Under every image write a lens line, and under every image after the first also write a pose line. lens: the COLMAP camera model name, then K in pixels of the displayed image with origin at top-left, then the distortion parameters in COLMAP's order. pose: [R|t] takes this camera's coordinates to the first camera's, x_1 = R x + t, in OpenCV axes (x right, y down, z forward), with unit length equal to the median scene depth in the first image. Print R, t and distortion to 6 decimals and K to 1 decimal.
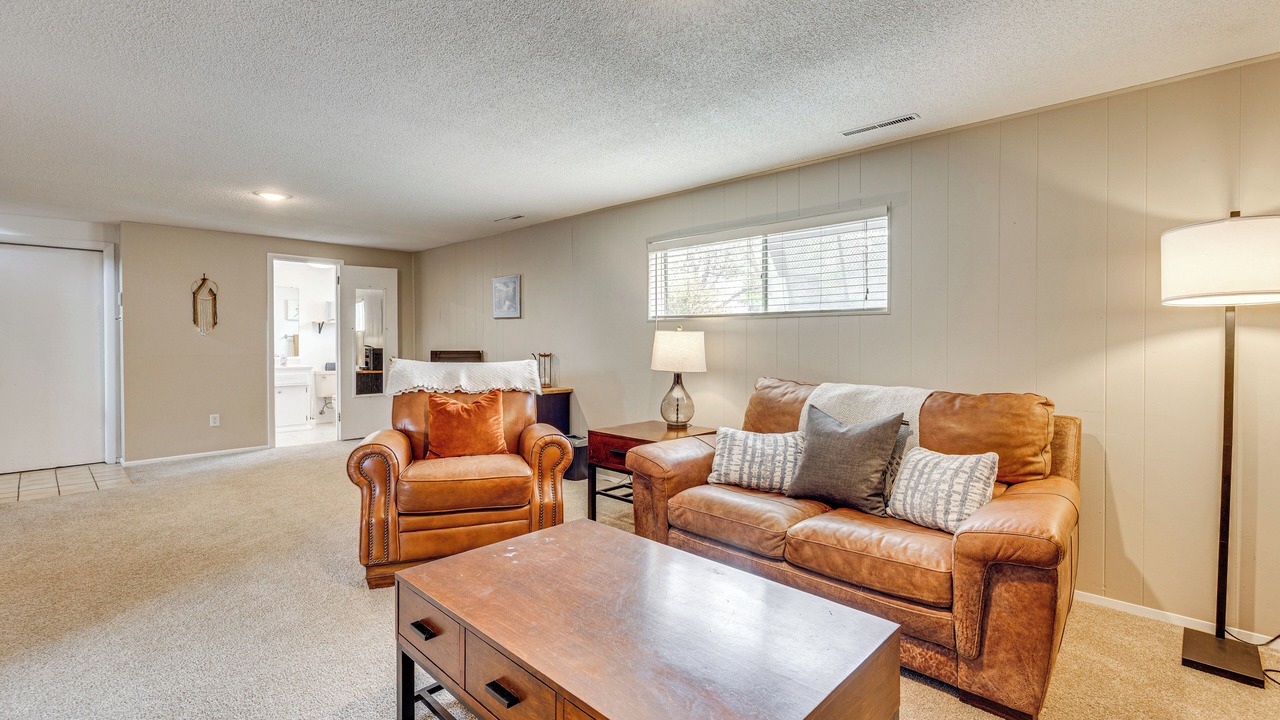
lens RADIAL K [[531.0, 0, 640.0], [0, 531.0, 360.0], [0, 0, 1]] dist [0.000572, 0.000022]
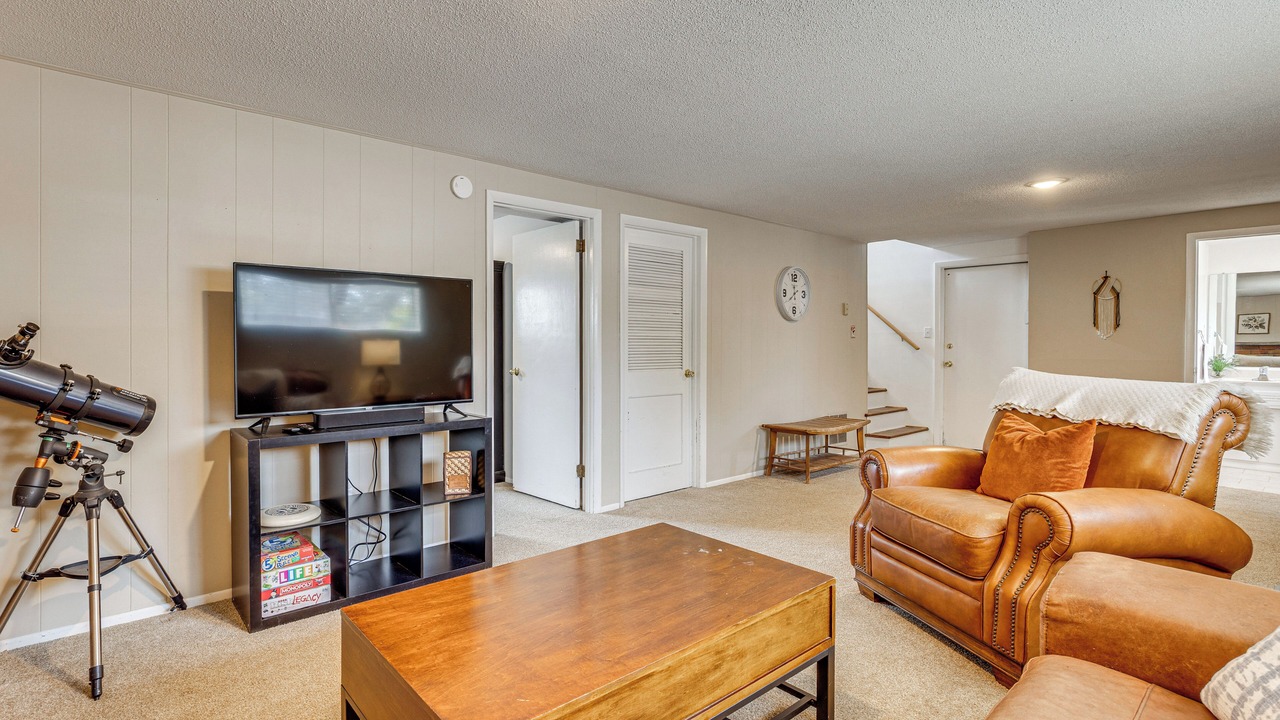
lens RADIAL K [[603.3, 0, 640.0], [0, 603.3, 360.0], [0, 0, 1]] dist [-0.000026, -0.000076]
pose [[-0.037872, 0.027878, -0.998894, 0.525240], [-0.035759, 0.998933, 0.029235, -0.023330], [0.998643, 0.036826, -0.036835, 0.502369]]
